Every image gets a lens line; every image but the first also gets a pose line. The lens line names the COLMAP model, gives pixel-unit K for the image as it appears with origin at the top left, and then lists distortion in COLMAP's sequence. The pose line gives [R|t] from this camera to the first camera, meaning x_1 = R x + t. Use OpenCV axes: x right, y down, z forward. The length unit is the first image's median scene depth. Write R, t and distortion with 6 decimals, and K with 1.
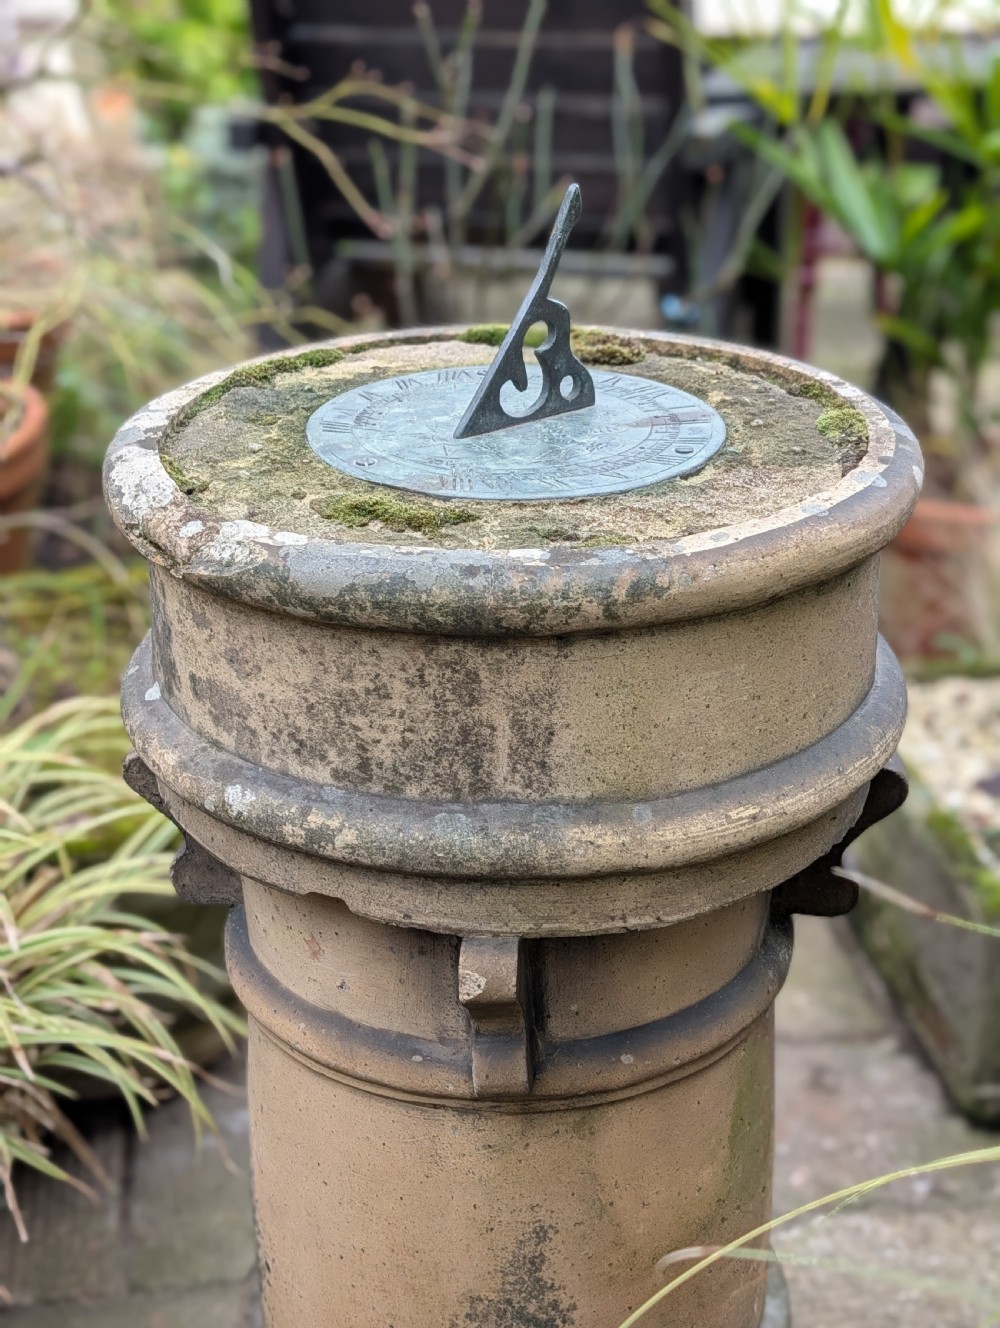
lens RADIAL K [[1905.3, 0, 485.3], [0, 1905.3, 671.0], [0, 0, 1]] dist [0.238474, -1.081111]
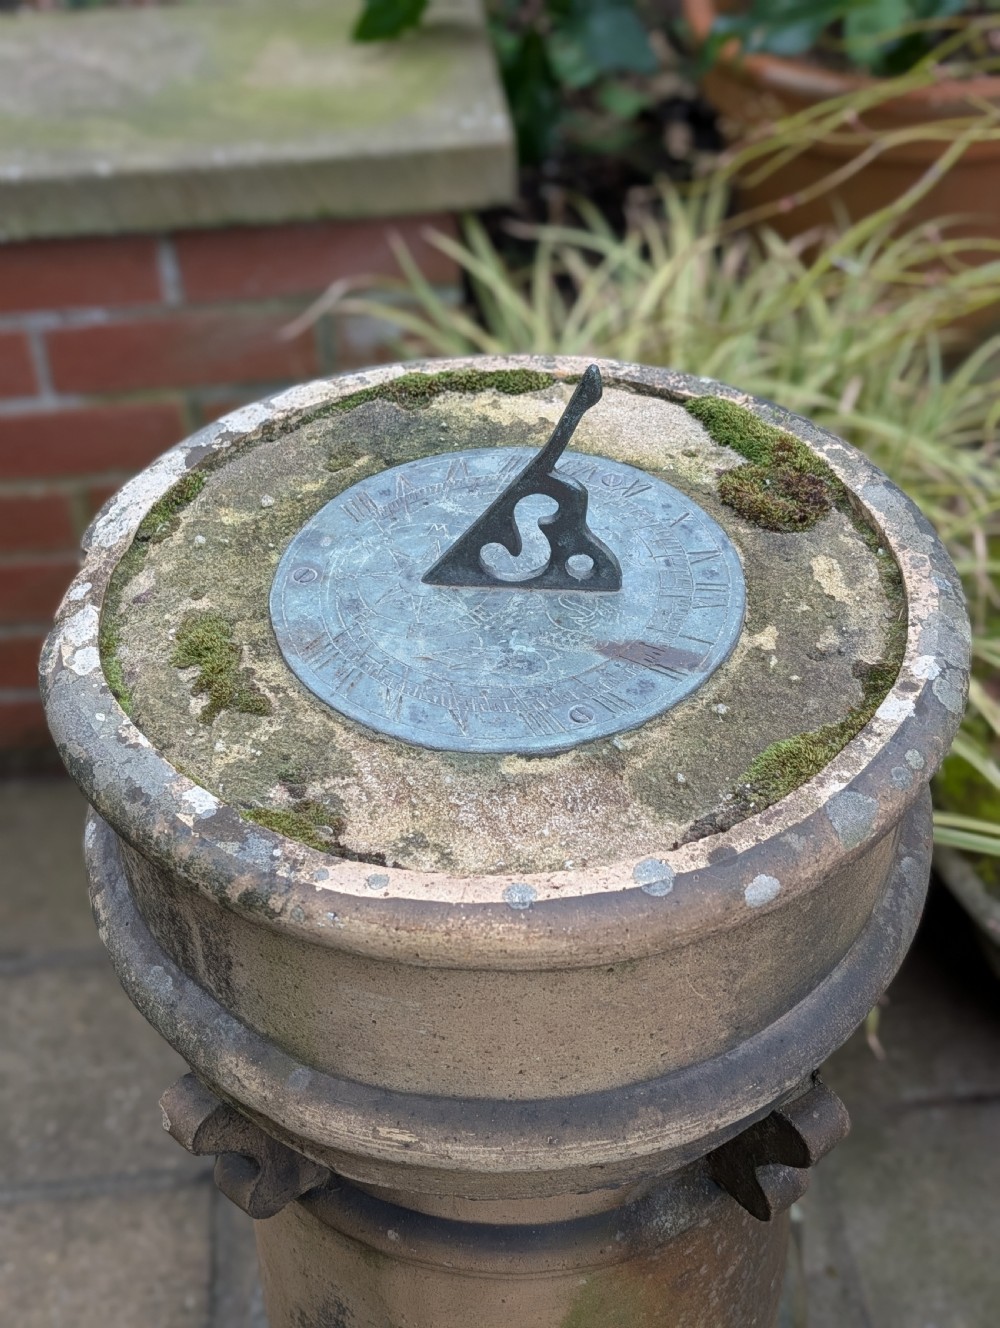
lens RADIAL K [[1889.5, 0, 500.3], [0, 1889.5, 646.6], [0, 0, 1]] dist [0.224900, -1.038103]
pose [[0.734879, 0.433729, -0.521375, 0.517997], [-0.273294, 0.892971, 0.357649, -0.446802], [0.620696, -0.120340, 0.774761, 0.350246]]
